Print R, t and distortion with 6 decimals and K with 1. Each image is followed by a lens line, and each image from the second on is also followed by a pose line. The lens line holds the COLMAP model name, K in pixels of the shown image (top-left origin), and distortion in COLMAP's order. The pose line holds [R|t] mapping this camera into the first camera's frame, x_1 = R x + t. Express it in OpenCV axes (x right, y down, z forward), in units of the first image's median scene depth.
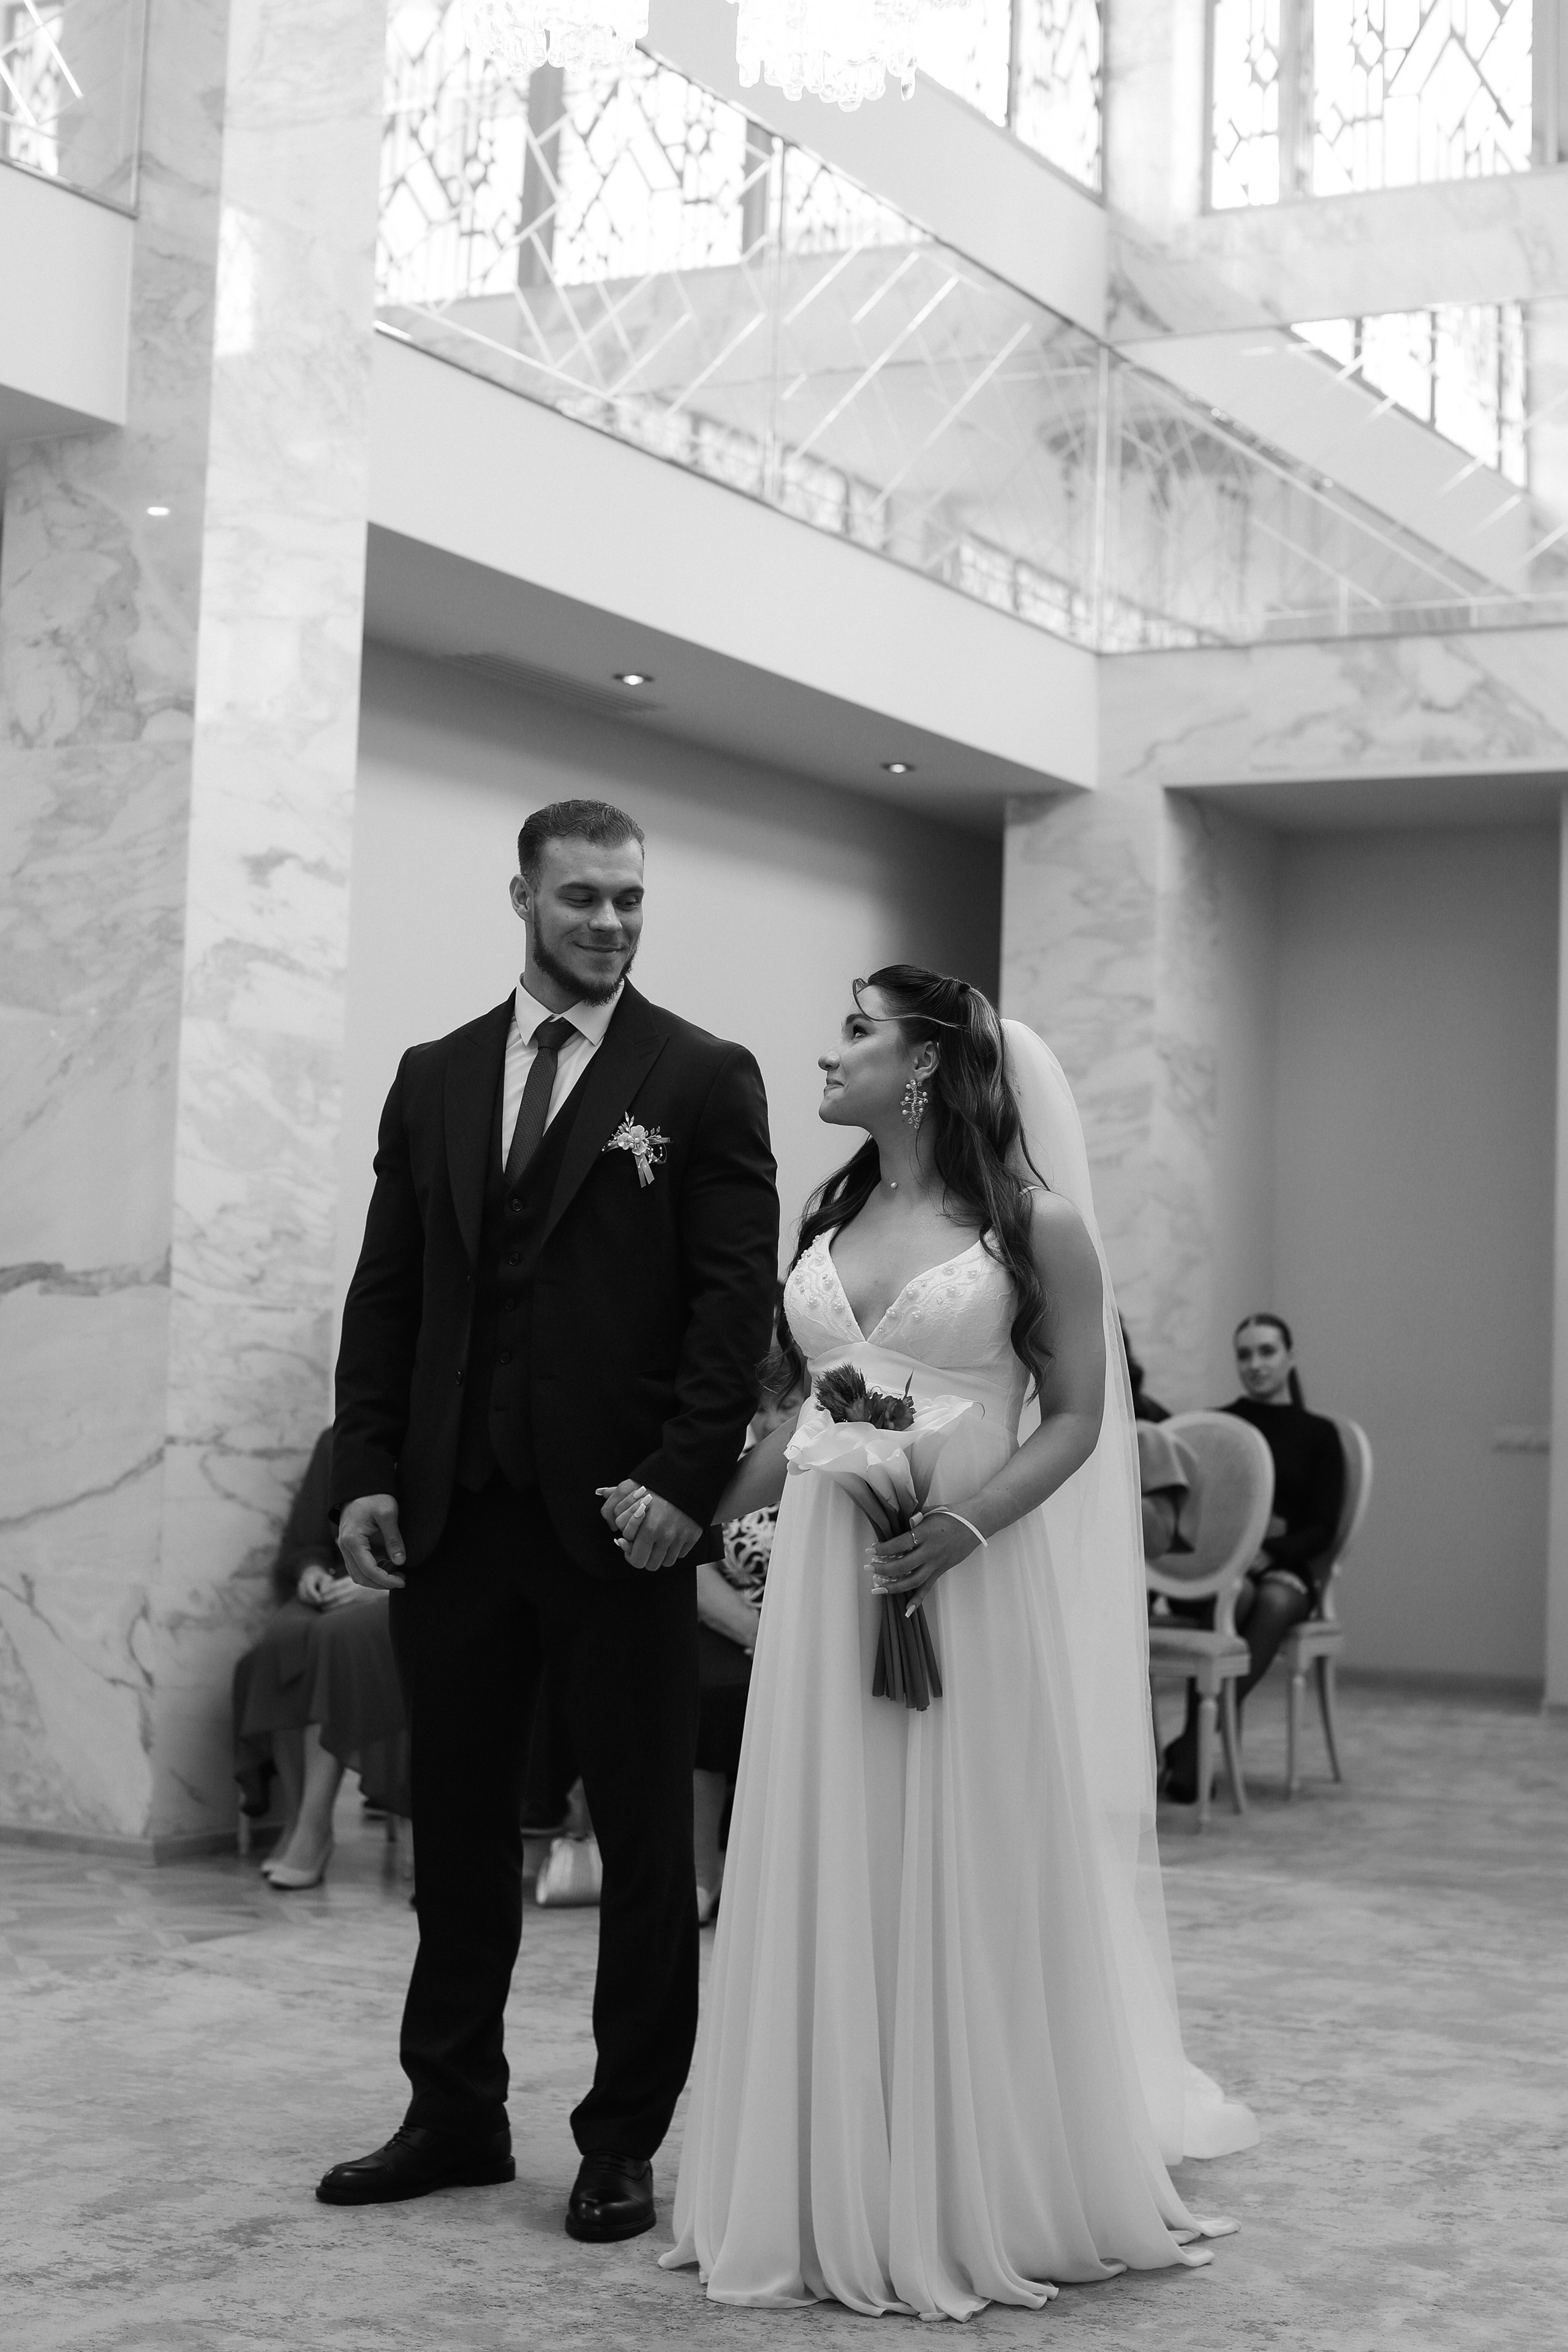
lens RADIAL K [[3767.8, 0, 784.0], [0, 3767.8, 1176.0], [0, 0, 1]] dist [-0.176800, 0.085201]
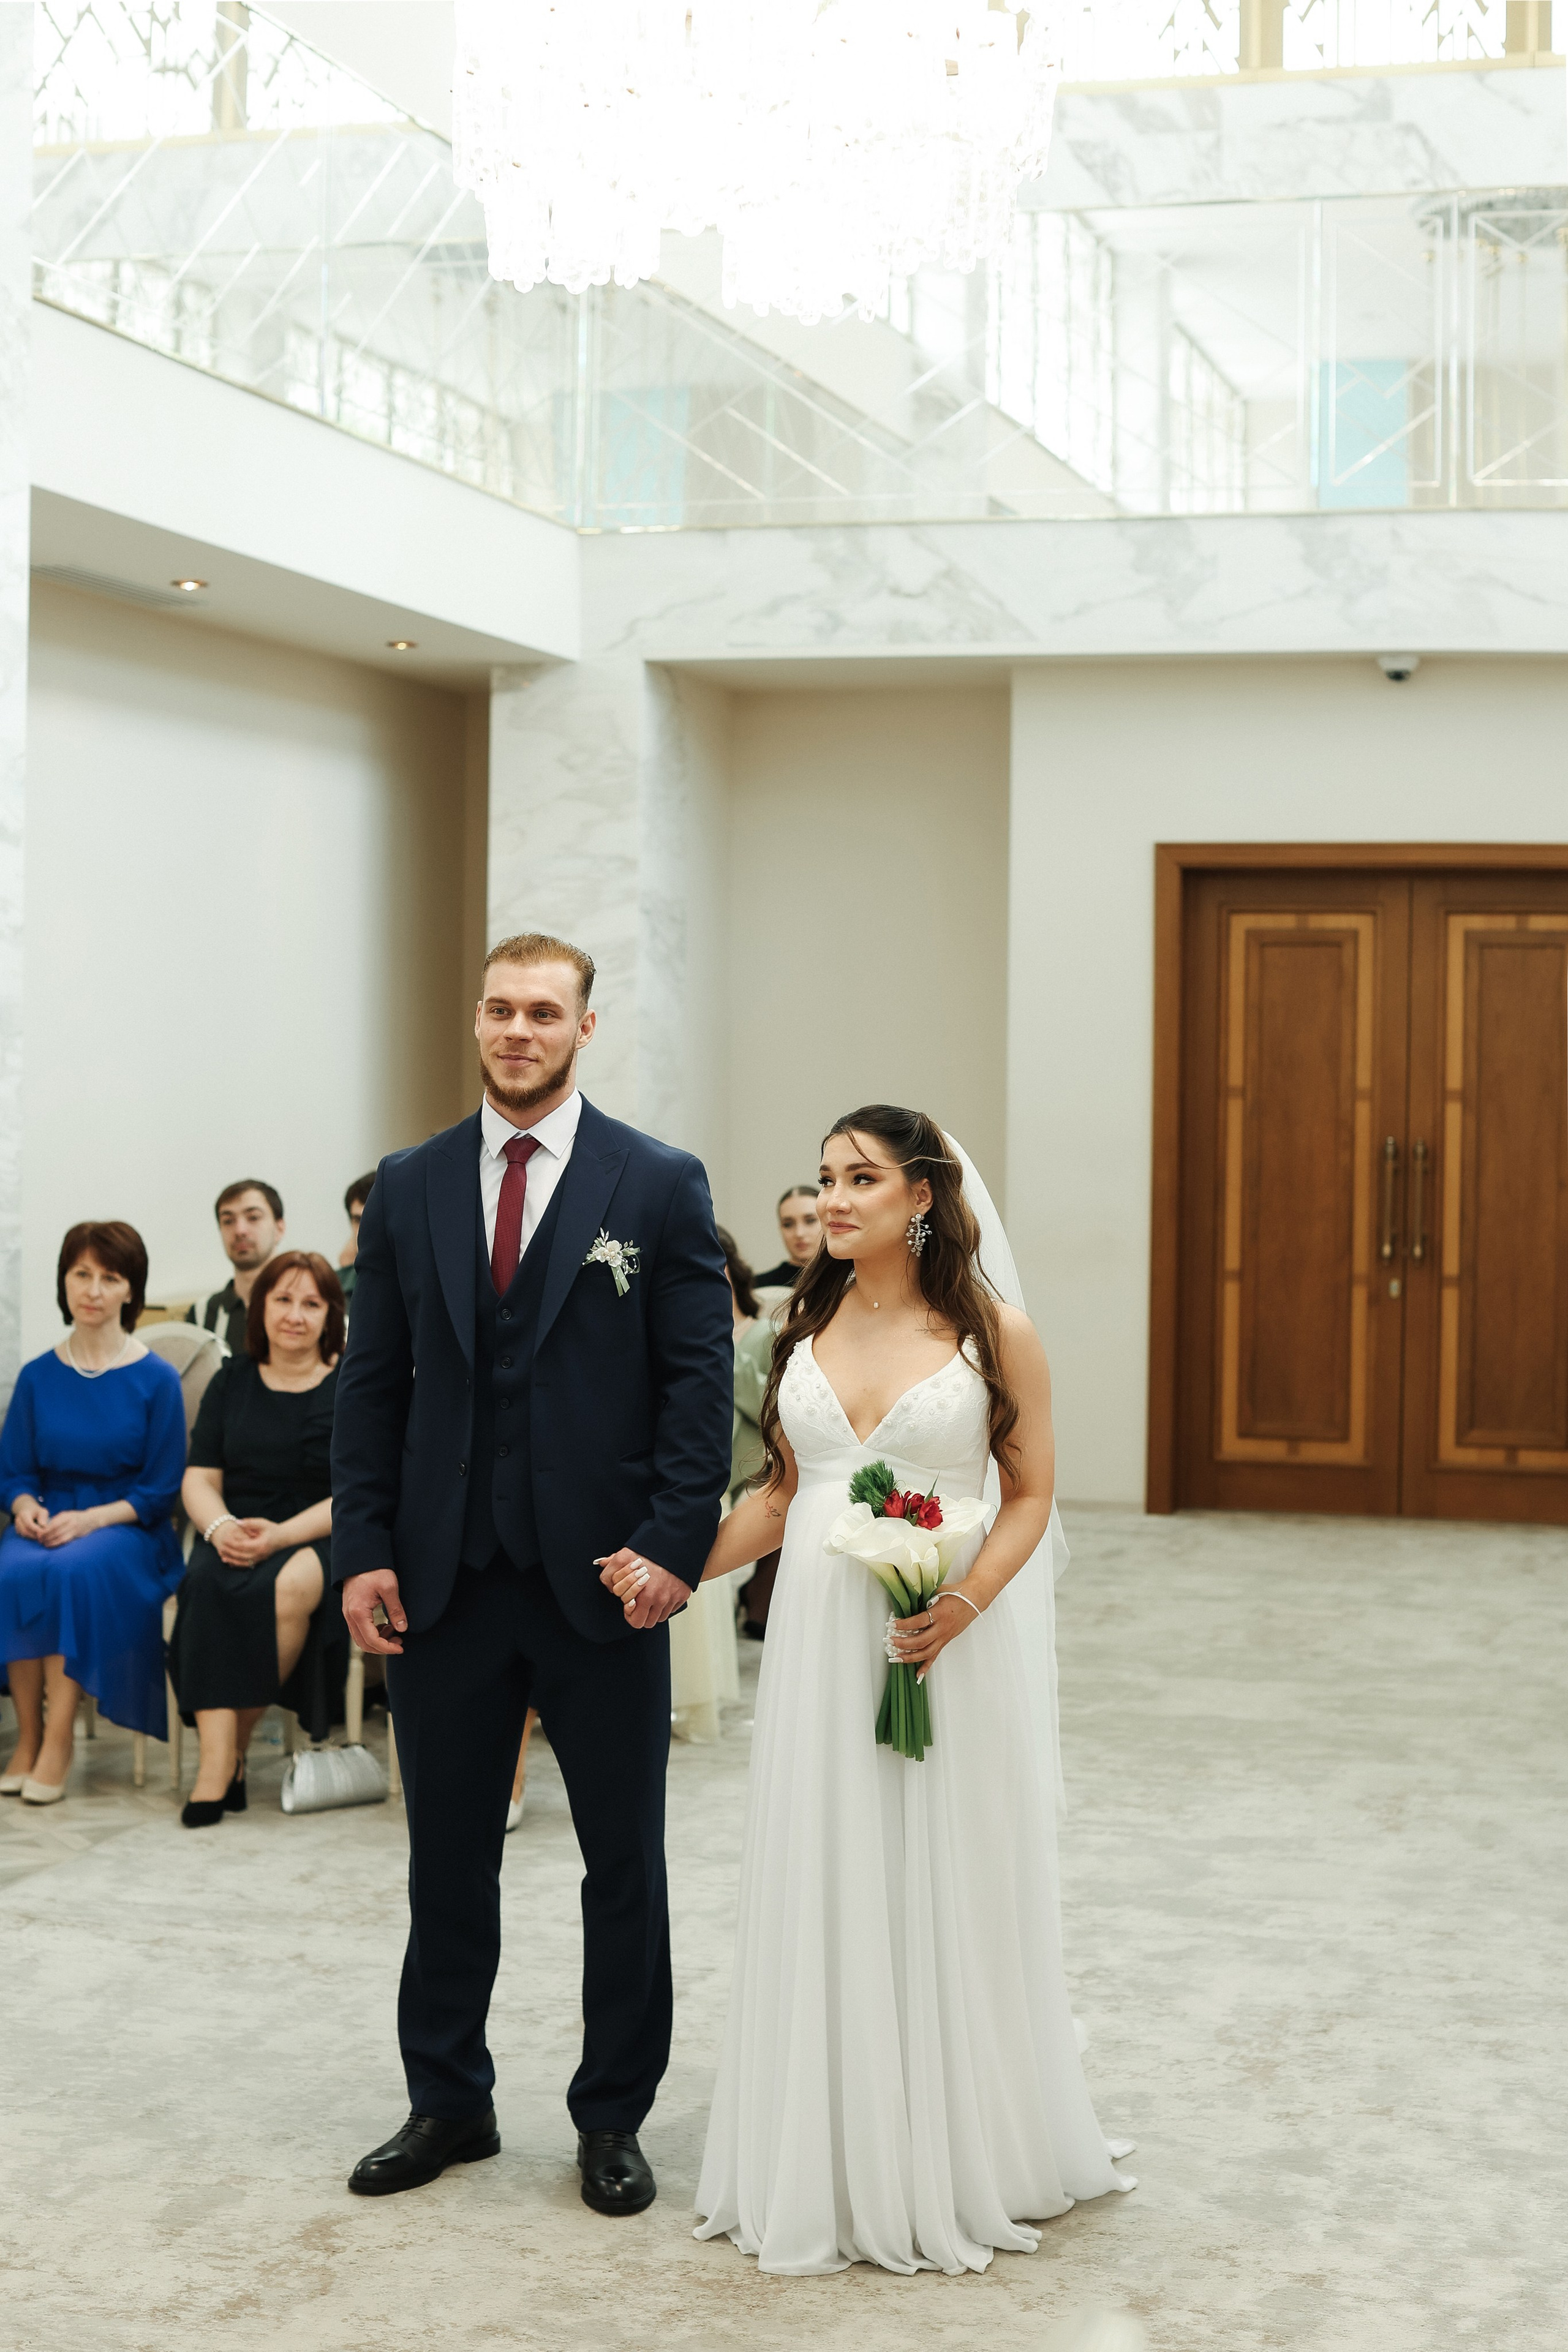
lens RADIAL K [[3660.3, 0, 784.0], [0, 3660.3, 1176.0], [0, 0, 1]] dist [-0.155754, -0.049538]
pose [[0.971282, -0.030283, 0.235997, -0.164713], [0.006085, 0.994704, 0.102597, -0.095797], [-0.237854, -0.098215, 0.966323, -0.041637]]
